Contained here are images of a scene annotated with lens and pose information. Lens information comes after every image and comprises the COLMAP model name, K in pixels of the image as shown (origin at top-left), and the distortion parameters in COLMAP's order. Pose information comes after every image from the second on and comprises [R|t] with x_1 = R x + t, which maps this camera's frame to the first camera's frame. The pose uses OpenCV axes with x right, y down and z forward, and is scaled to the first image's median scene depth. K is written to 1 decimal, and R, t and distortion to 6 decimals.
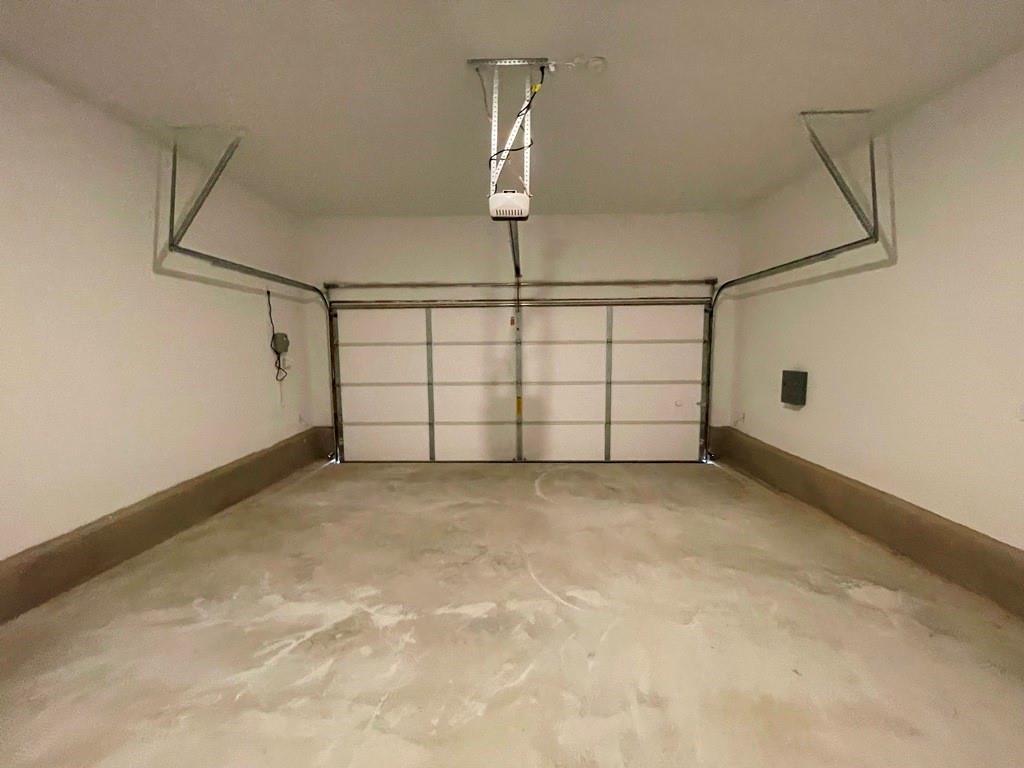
lens RADIAL K [[415.4, 0, 512.0], [0, 415.4, 384.1], [0, 0, 1]] dist [-0.006820, 0.000929]
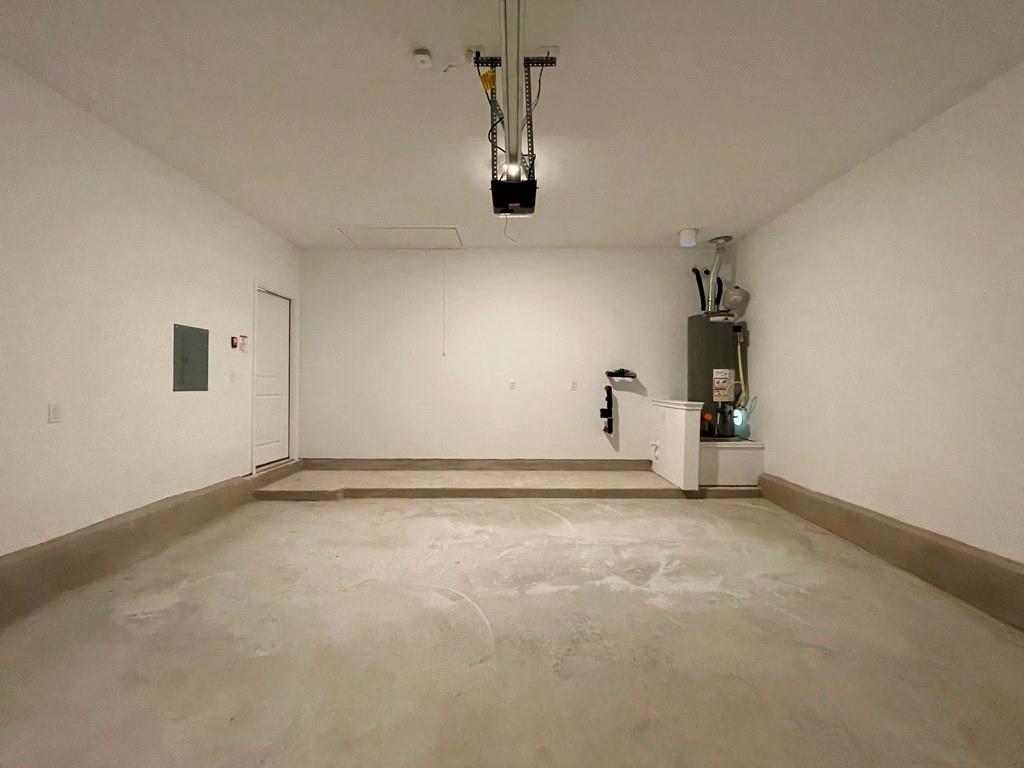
lens RADIAL K [[415.4, 0, 512.7], [0, 415.4, 381.3], [0, 0, 1]] dist [-0.006820, 0.000929]
pose [[-0.999778, 0.003785, -0.020708, 0.018218], [0.001783, 0.995394, 0.095857, -0.130358], [0.020976, 0.095799, -0.995180, 2.126580]]
